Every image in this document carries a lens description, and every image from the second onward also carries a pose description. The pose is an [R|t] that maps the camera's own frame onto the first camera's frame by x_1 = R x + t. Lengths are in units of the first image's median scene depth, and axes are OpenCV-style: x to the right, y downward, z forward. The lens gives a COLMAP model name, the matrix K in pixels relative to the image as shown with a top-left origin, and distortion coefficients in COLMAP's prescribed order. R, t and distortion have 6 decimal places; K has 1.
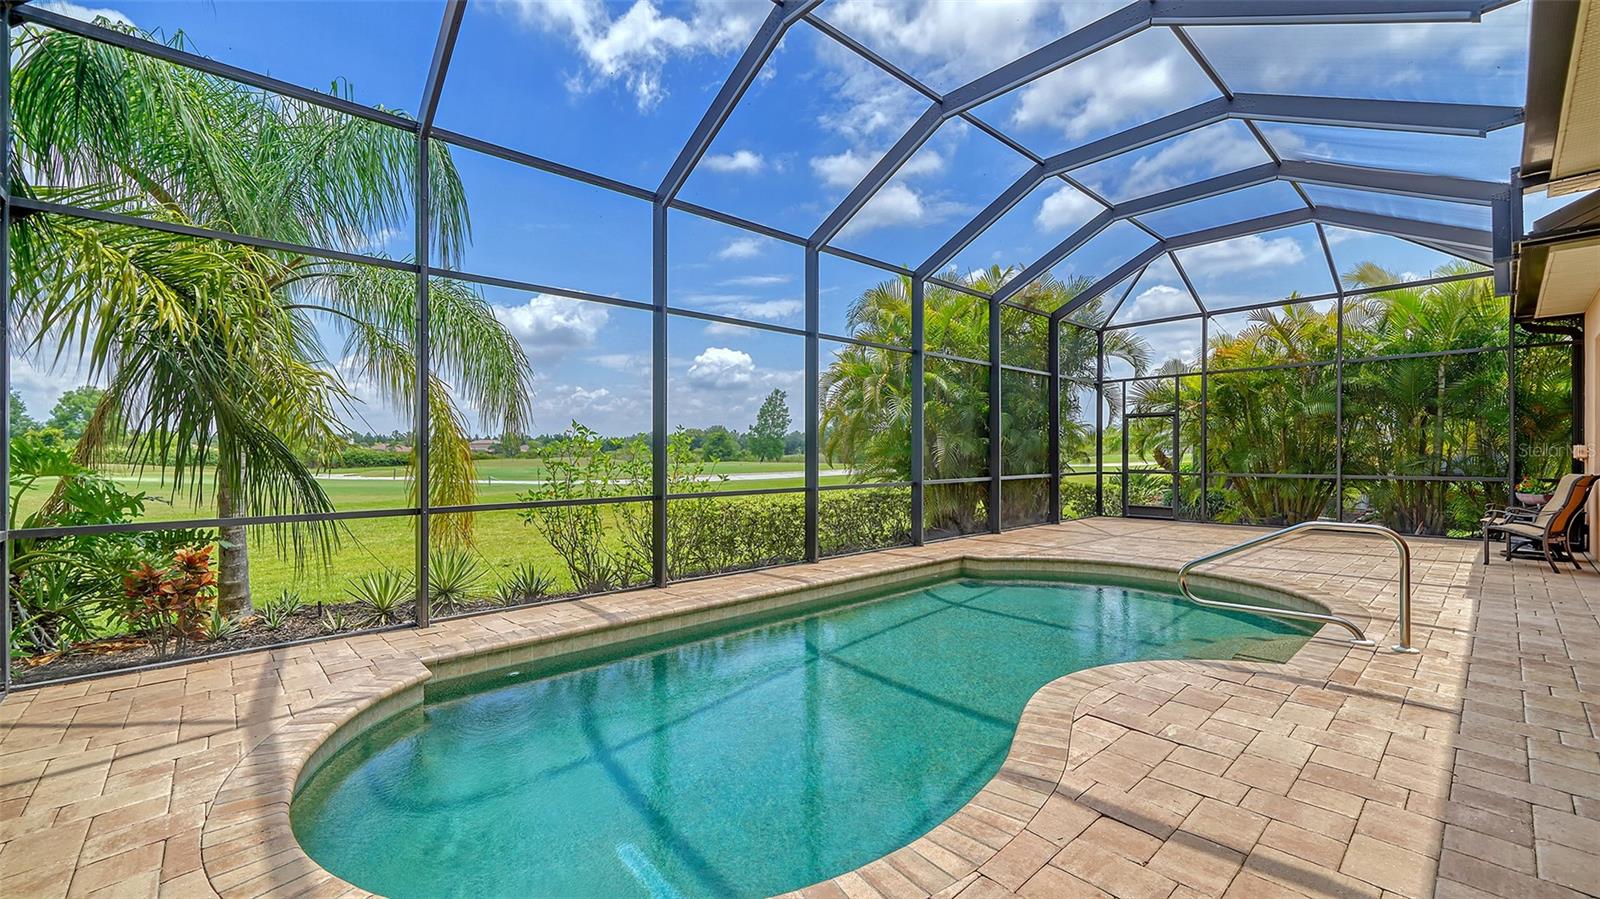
lens RADIAL K [[645.0, 0, 800.7], [0, 645.0, 444.8], [0, 0, 1]] dist [-0.000891, 0.000015]
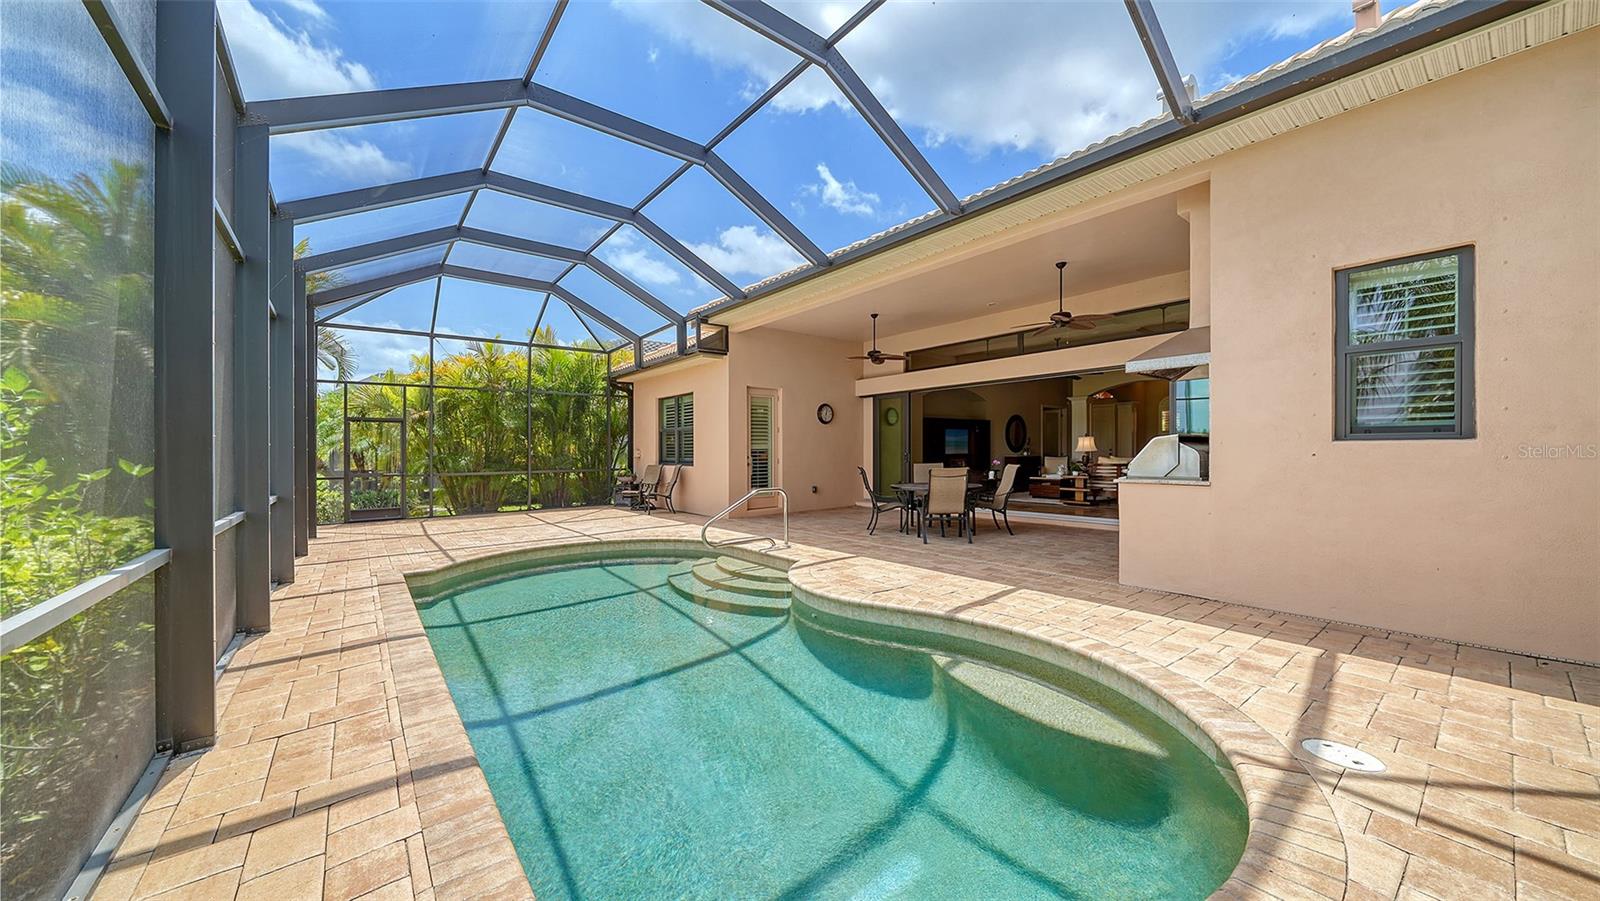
lens RADIAL K [[560.0, 0, 800.8], [0, 560.0, 445.5], [0, 0, 1]] dist [-0.001969, -0.000102]
pose [[0.056253, 0.022741, 0.998158, -0.749017], [-0.004512, 0.999736, -0.022522, 0.025916], [-0.998406, -0.003237, 0.056341, 0.730444]]
